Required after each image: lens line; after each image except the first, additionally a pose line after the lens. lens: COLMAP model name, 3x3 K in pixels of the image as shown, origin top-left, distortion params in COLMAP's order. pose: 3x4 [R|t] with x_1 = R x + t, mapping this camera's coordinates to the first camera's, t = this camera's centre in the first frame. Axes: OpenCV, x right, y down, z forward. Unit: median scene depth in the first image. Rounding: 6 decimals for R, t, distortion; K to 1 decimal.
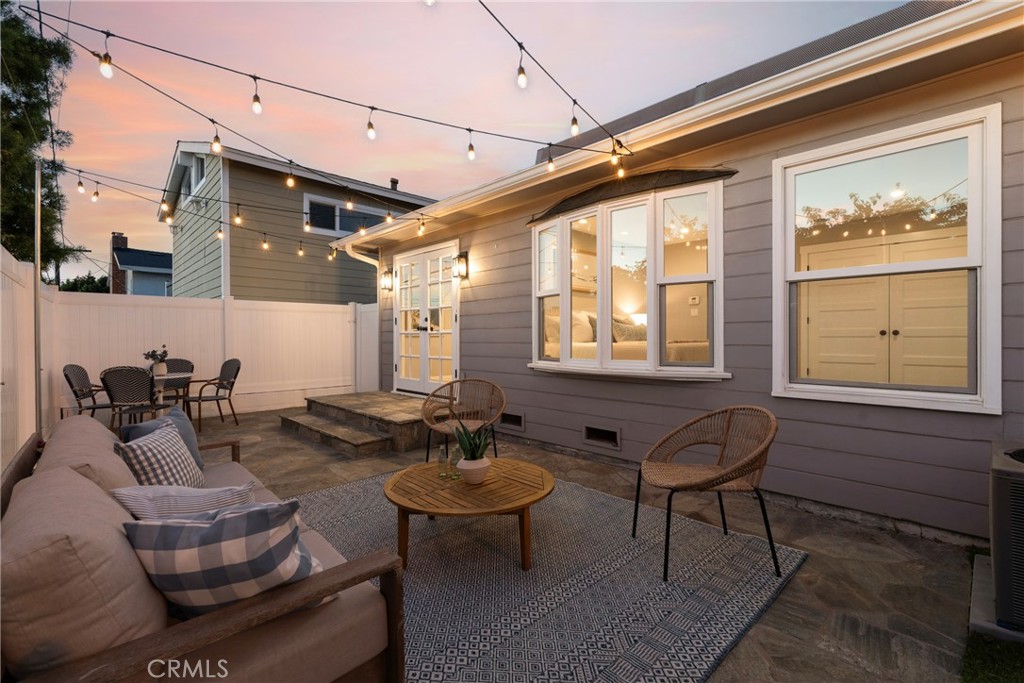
lens RADIAL K [[455.9, 0, 513.6], [0, 455.9, 340.0], [0, 0, 1]] dist [-0.010158, 0.002050]
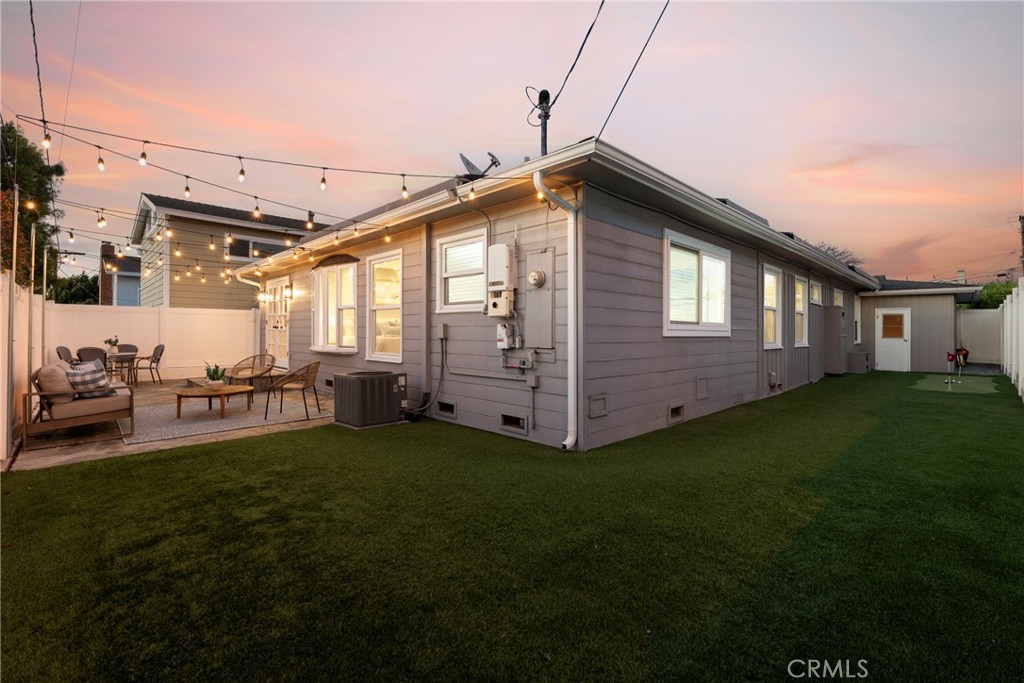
lens RADIAL K [[455.9, 0, 514.7], [0, 455.9, 325.6], [0, 0, 1]] dist [-0.010158, 0.002050]
pose [[0.999953, 0.008209, 0.005101, 0.719031], [-0.008109, 0.999782, -0.019219, -0.006763], [-0.005257, 0.019177, 0.999802, -0.711486]]
